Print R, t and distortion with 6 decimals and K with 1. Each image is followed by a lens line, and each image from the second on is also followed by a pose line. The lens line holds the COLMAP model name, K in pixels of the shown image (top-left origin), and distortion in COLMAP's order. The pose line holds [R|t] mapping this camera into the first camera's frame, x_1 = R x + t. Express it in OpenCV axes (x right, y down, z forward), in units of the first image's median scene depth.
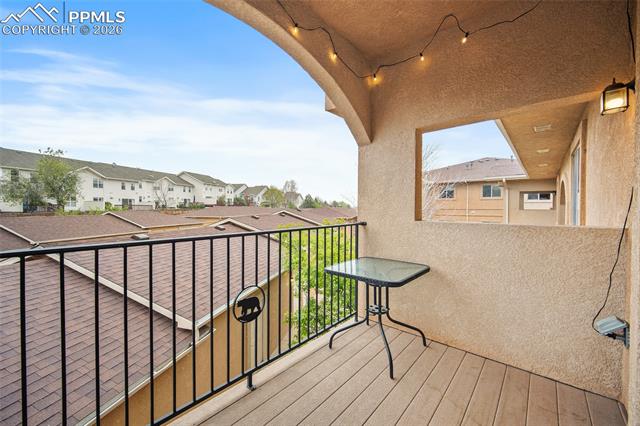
lens RADIAL K [[252.9, 0, 319.2], [0, 252.9, 210.6], [0, 0, 1]] dist [-0.000872, 0.000563]
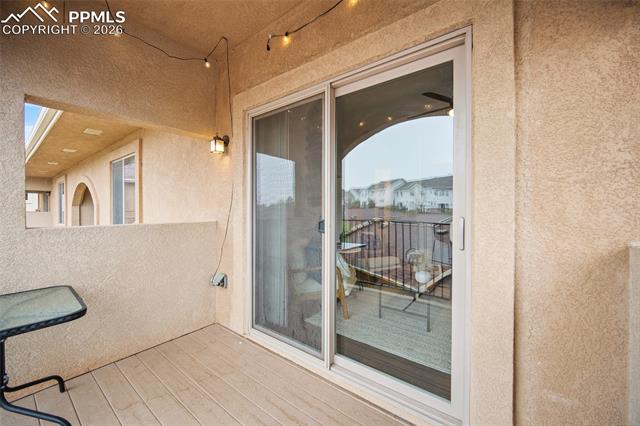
lens RADIAL K [[252.9, 0, 320.1], [0, 252.9, 211.1], [0, 0, 1]] dist [-0.000872, 0.000563]
pose [[-0.056979, -0.011128, 0.998313, -0.379301], [0.014675, 0.999821, 0.011982, -0.004244], [-0.998268, 0.015333, -0.056806, 0.268924]]
